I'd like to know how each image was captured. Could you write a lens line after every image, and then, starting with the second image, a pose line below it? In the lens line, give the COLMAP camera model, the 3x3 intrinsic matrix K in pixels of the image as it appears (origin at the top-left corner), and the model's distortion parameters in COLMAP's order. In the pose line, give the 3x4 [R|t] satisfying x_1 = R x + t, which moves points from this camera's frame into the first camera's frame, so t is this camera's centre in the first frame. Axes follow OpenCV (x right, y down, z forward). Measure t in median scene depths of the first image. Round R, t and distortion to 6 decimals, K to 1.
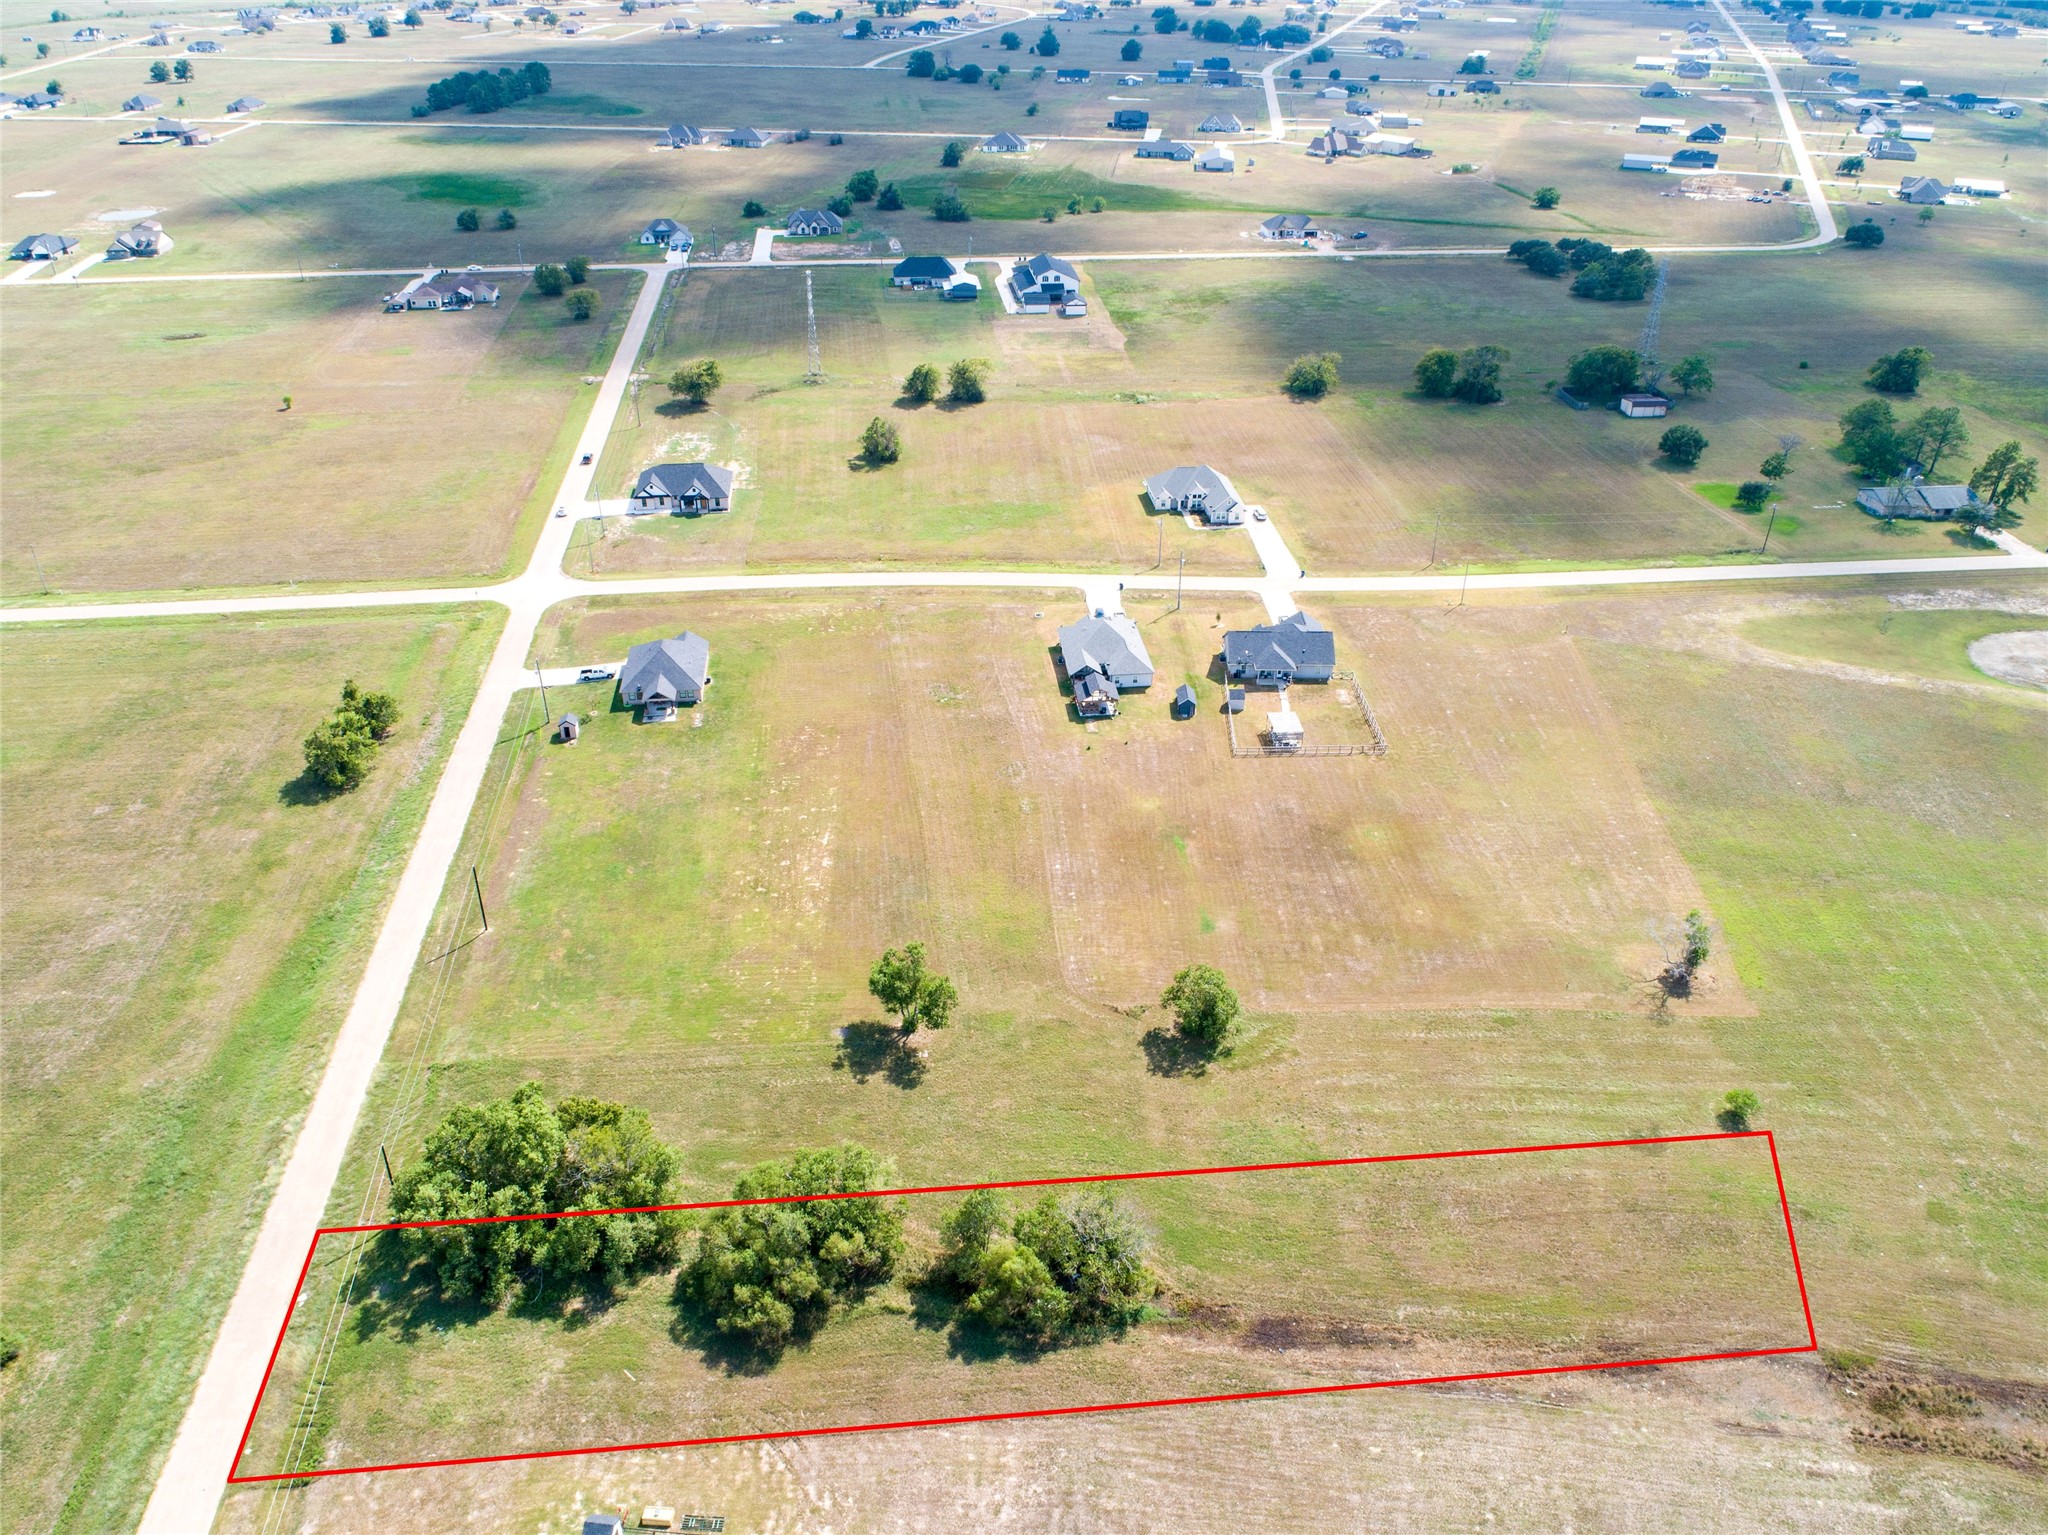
lens RADIAL K [[1545.0, 0, 1027.8], [0, 1545.0, 767.1], [0, 0, 1]] dist [-0.026556, 0.011910]
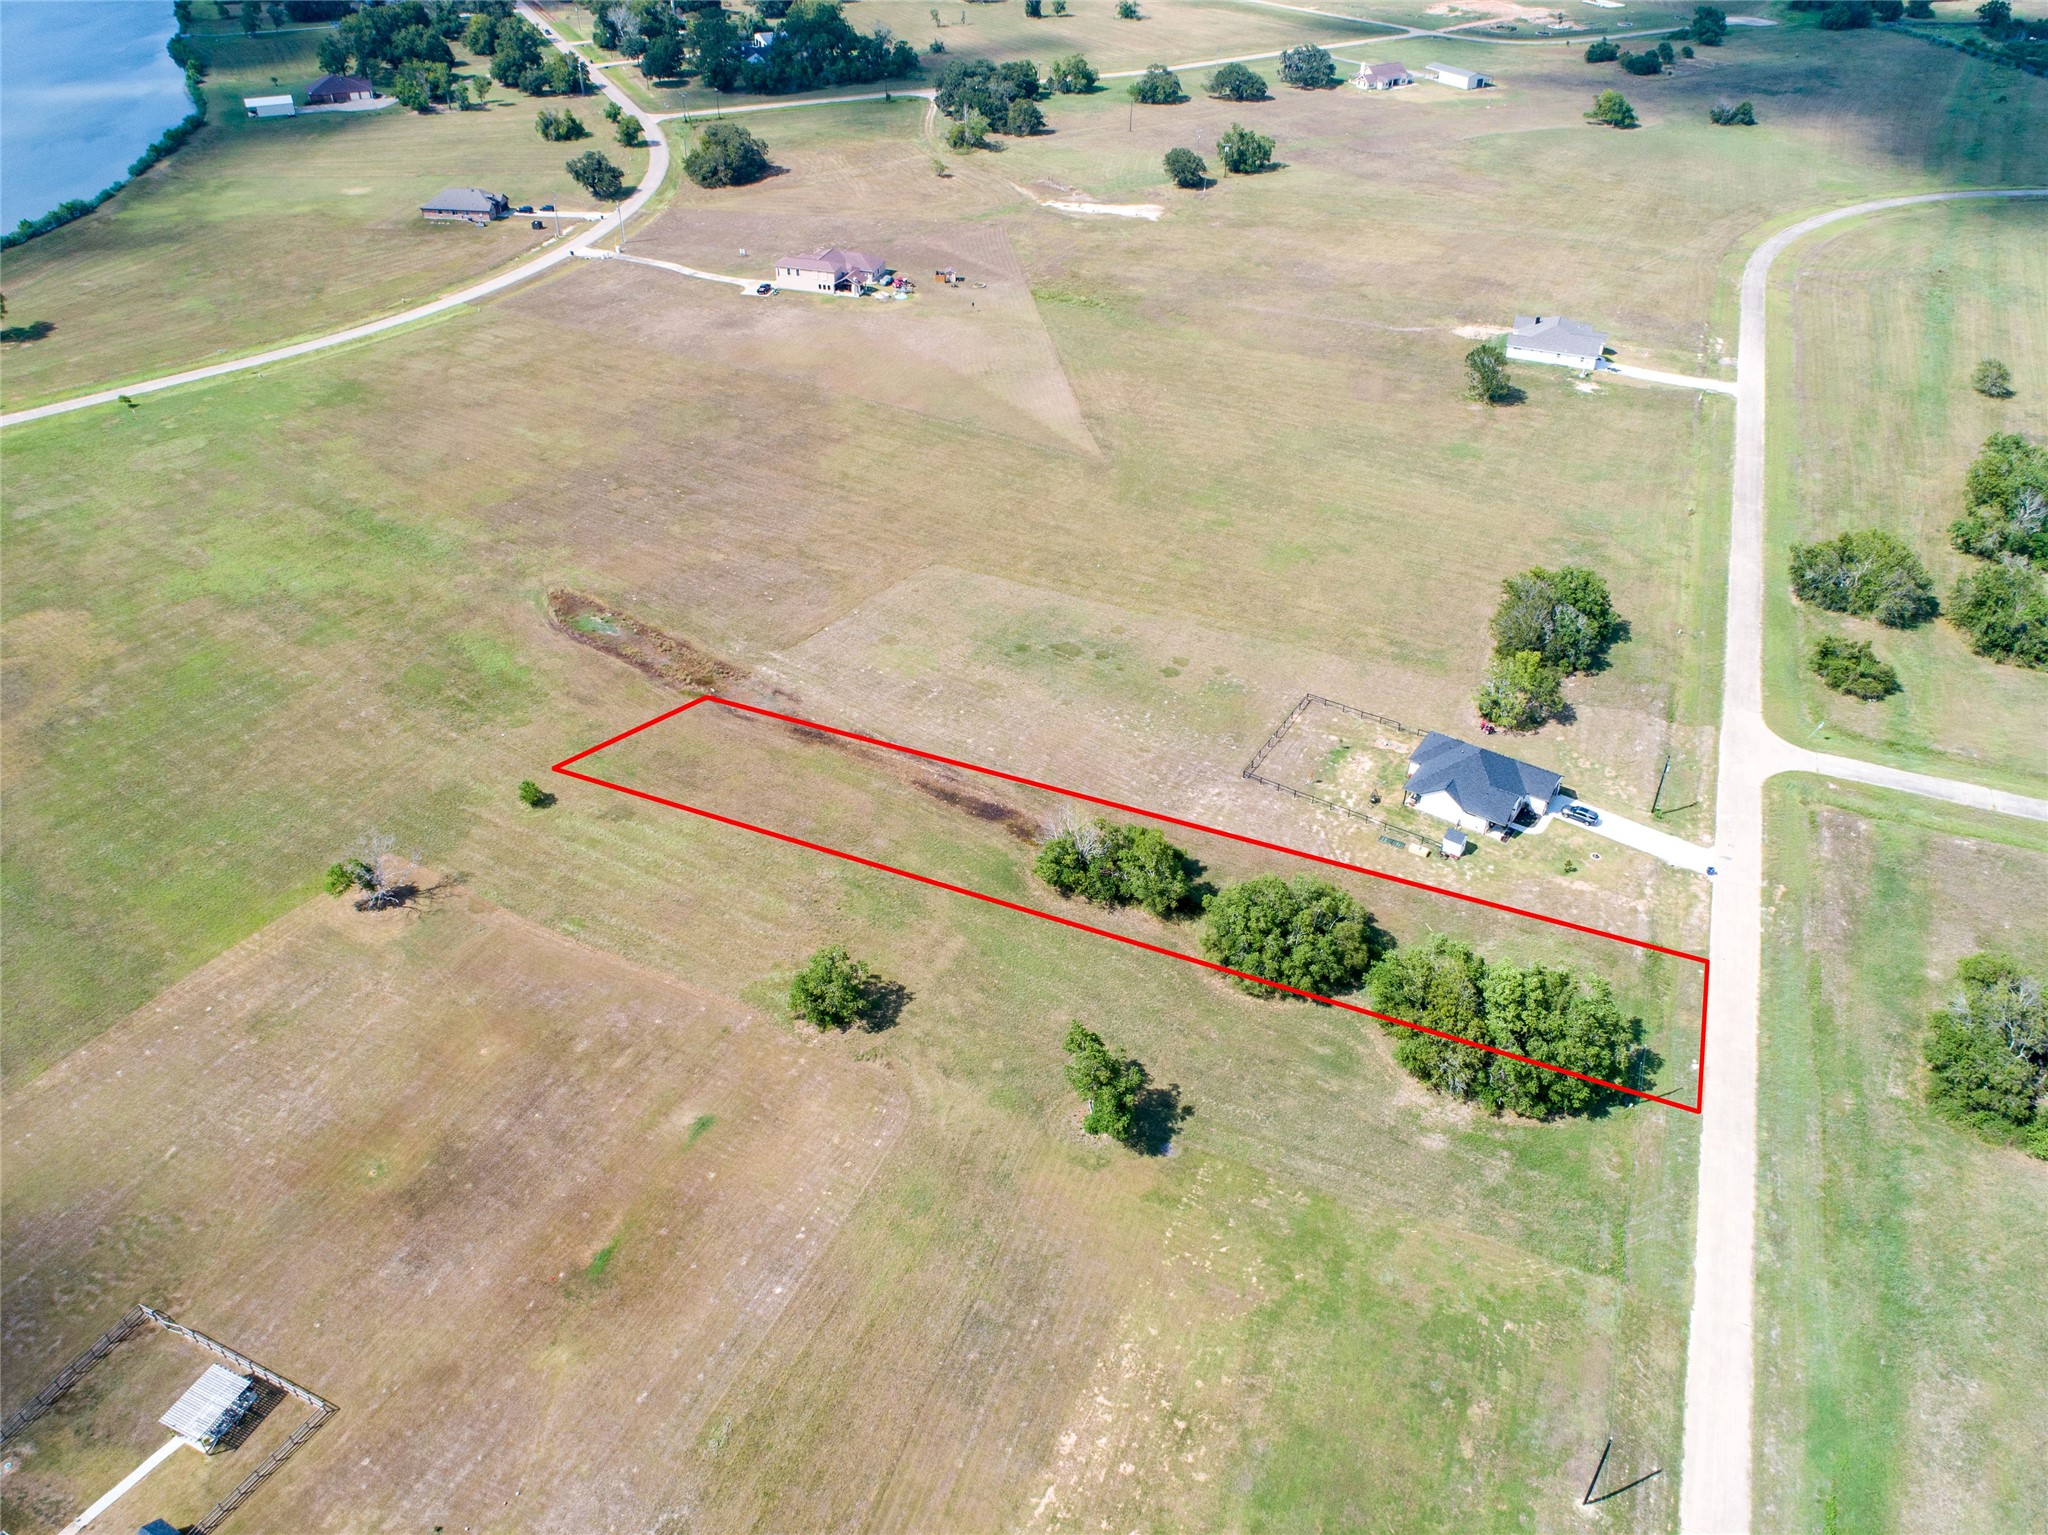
lens RADIAL K [[1545.0, 0, 1026.6], [0, 1545.0, 768.6], [0, 0, 1]] dist [-0.026556, 0.011910]
pose [[-0.882746, -0.290789, 0.369054, -0.301336], [0.222674, 0.432738, 0.873587, -0.697190], [-0.413733, 0.853334, -0.317247, 1.079058]]
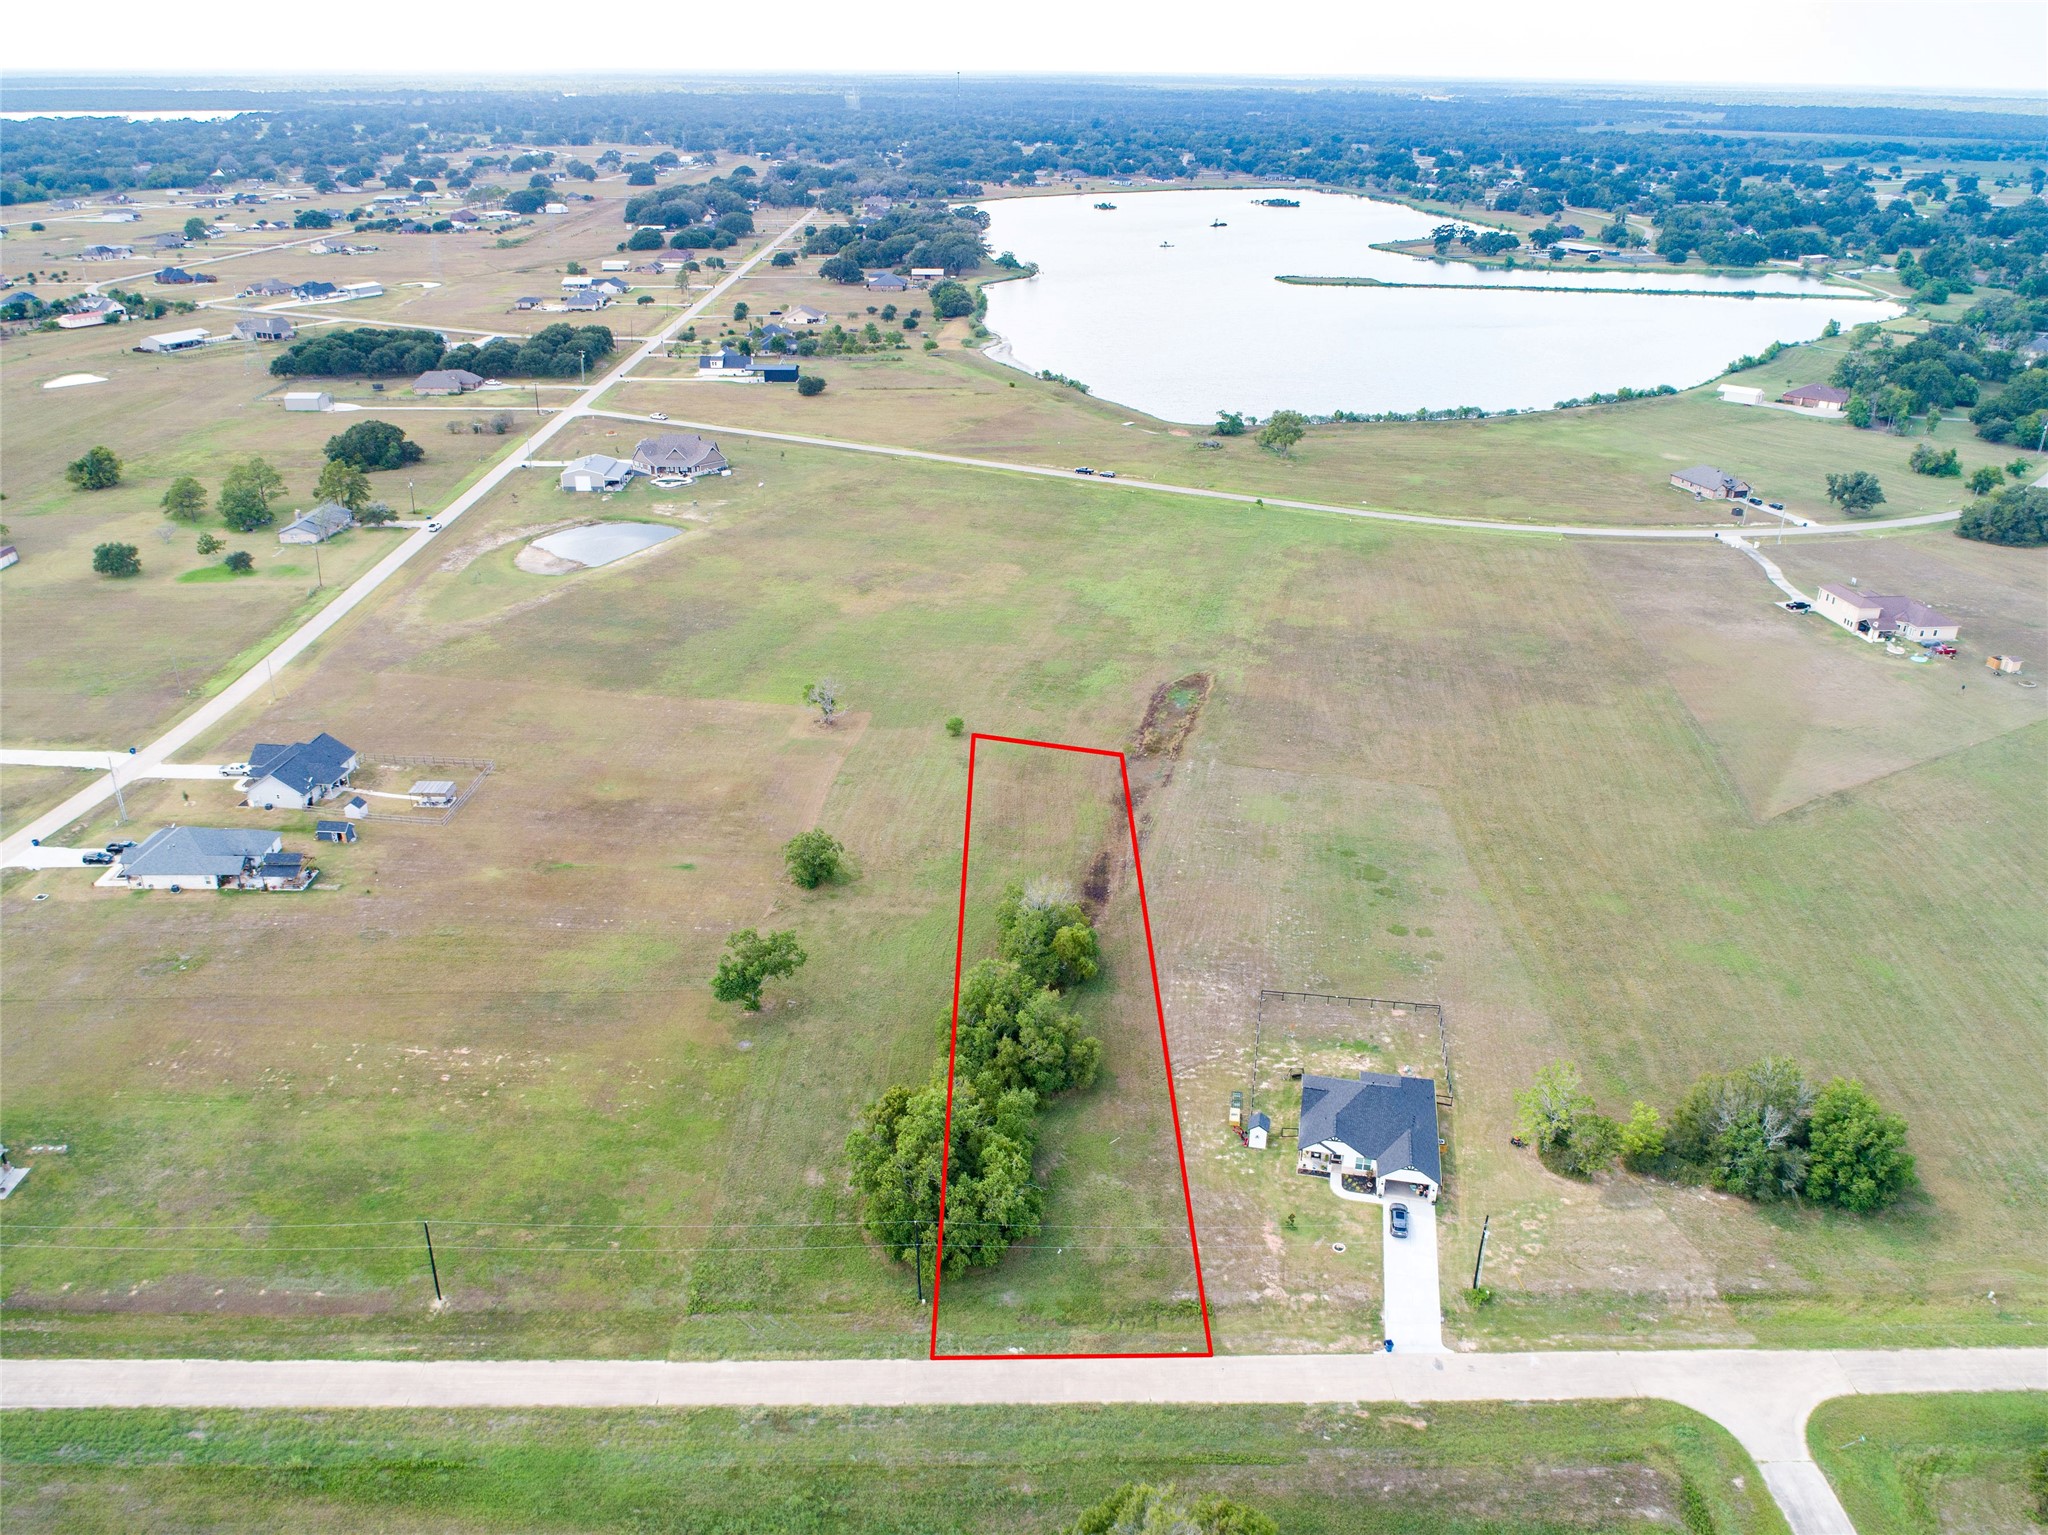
lens RADIAL K [[1545.0, 0, 1030.1], [0, 1545.0, 768.1], [0, 0, 1]] dist [-0.026556, 0.011910]
pose [[0.092117, -0.423483, 0.901208, -0.953711], [0.501018, 0.801857, 0.325586, -0.226523], [-0.860520, 0.421530, 0.286037, 0.414425]]
